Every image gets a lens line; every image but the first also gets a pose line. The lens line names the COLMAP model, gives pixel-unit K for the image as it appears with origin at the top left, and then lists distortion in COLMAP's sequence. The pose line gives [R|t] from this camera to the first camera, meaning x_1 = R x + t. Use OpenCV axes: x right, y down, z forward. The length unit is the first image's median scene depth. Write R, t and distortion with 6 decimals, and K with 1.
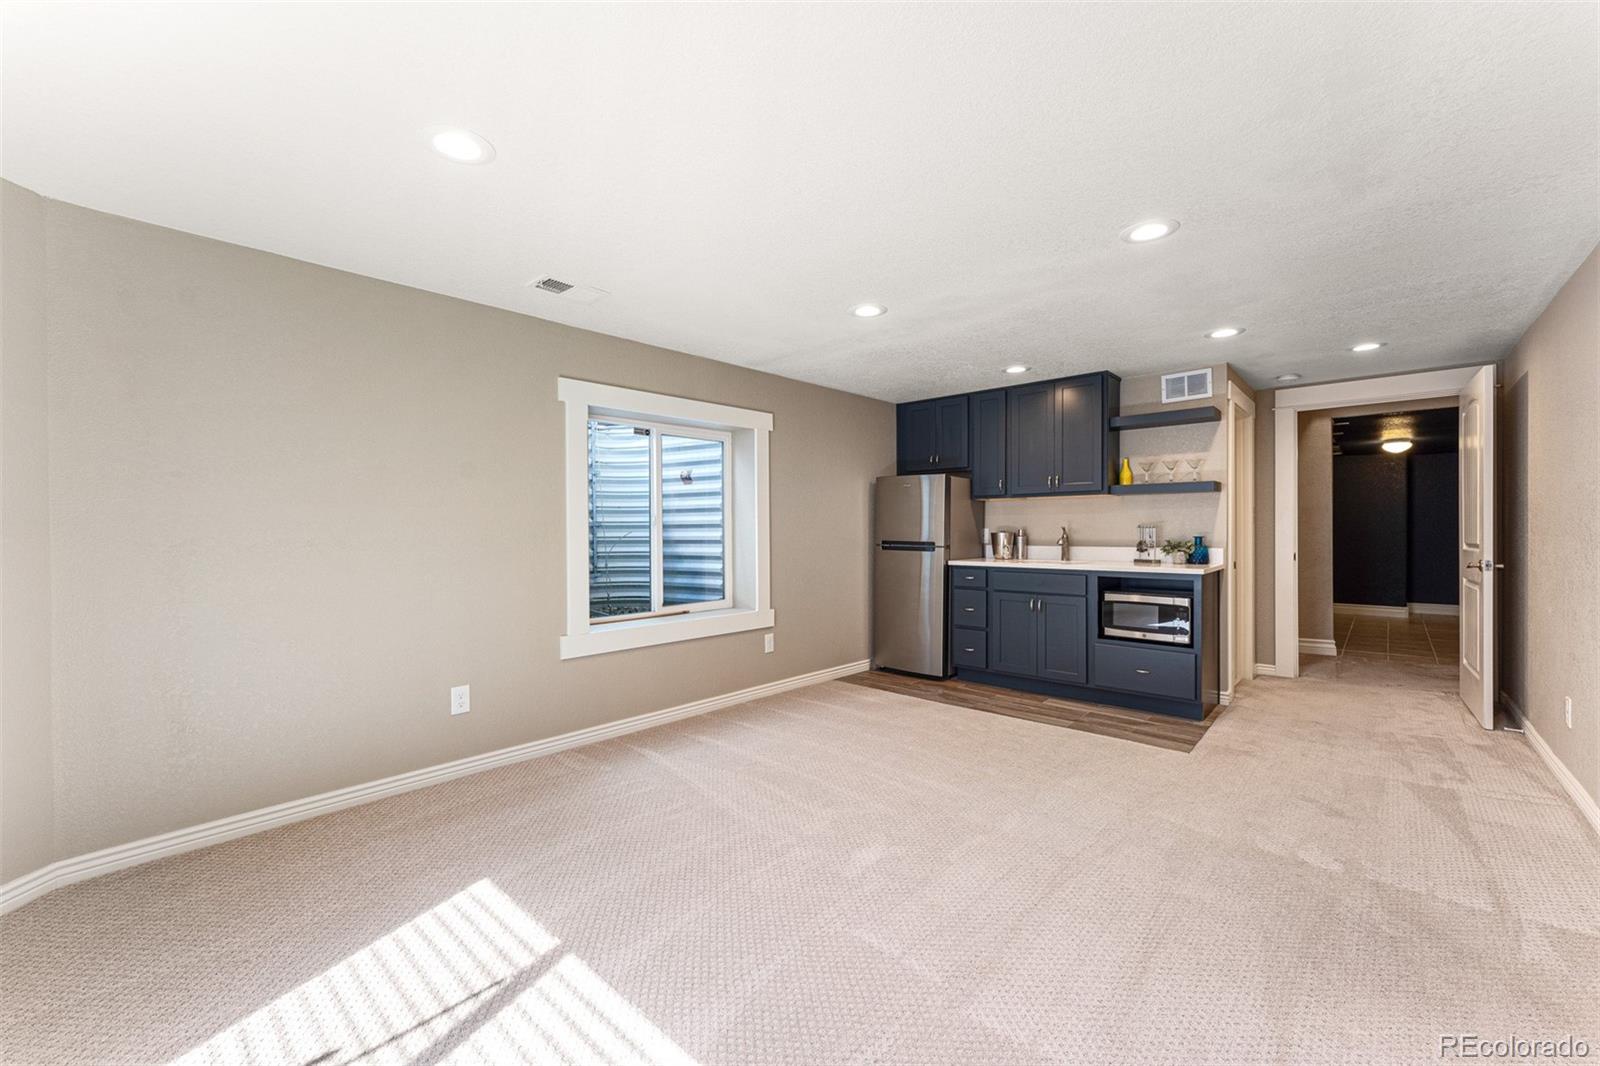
lens RADIAL K [[650.9, 0, 805.5], [0, 650.9, 532.1], [0, 0, 1]] dist [0.003899, -0.000345]
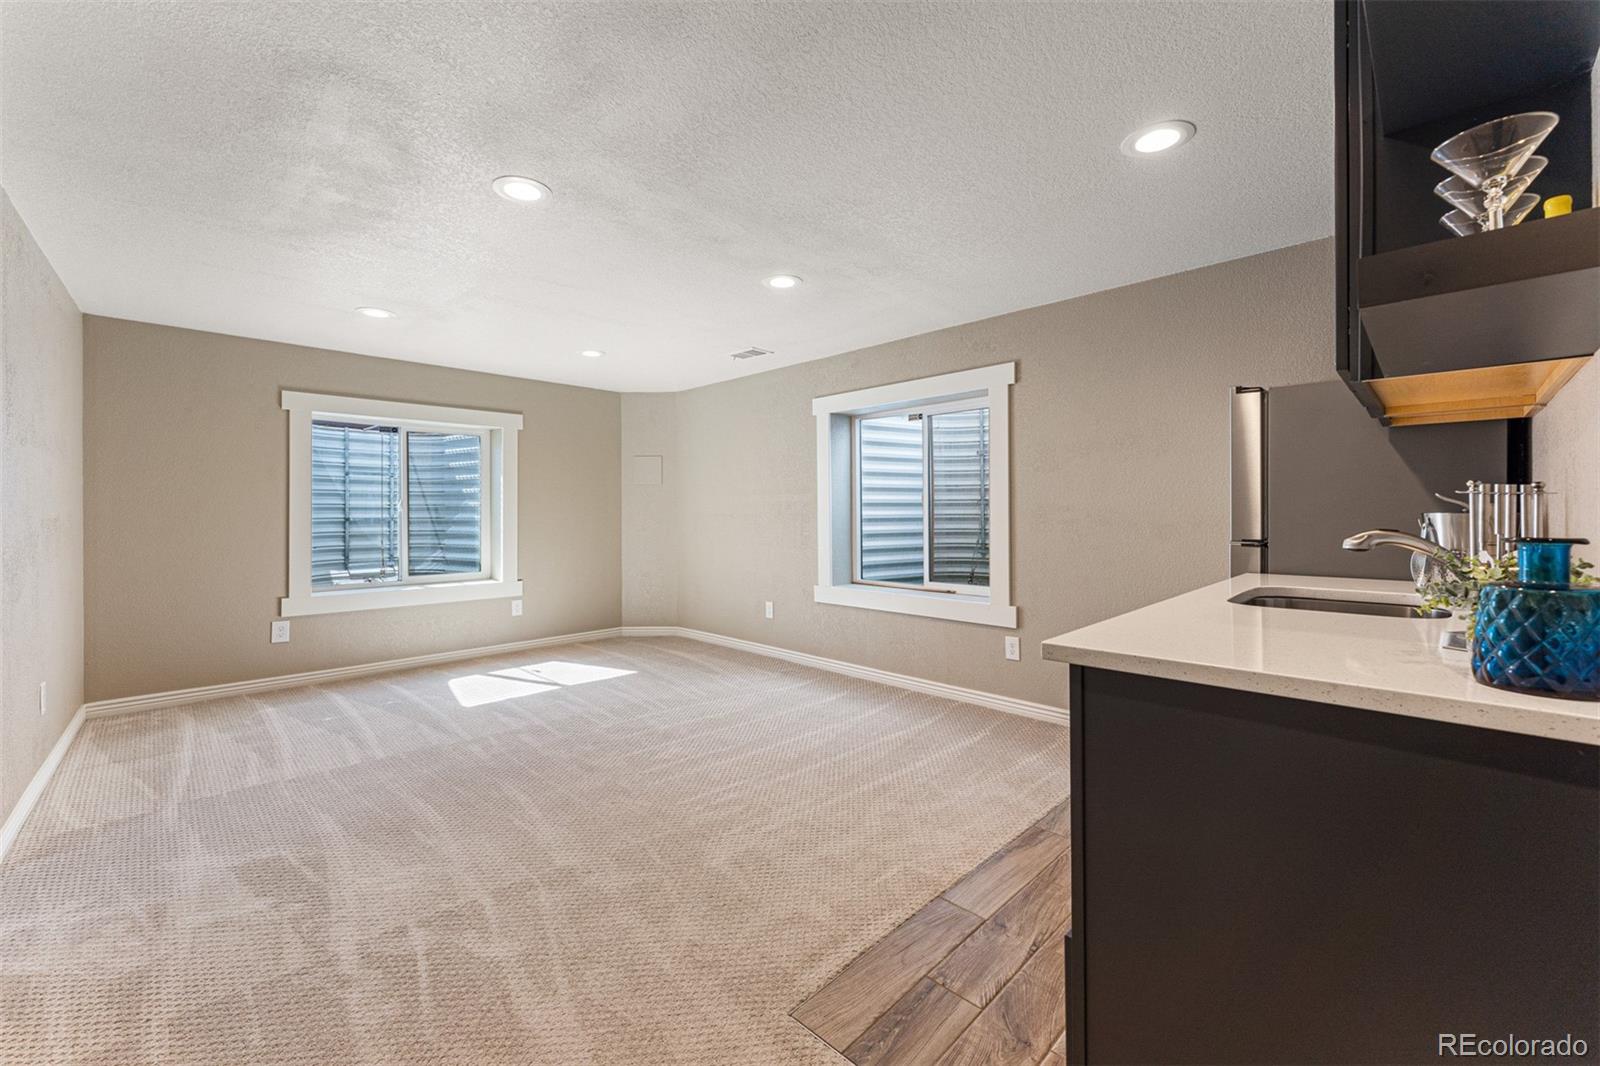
lens RADIAL K [[655.4, 0, 807.0], [0, 655.4, 518.5], [0, 0, 1]] dist [-0.000445, -0.000008]
pose [[-0.047654, 0.015436, -0.998745, 0.840492], [0.001096, 0.999881, 0.015402, -0.002742], [0.998863, -0.000361, -0.047665, 0.865613]]
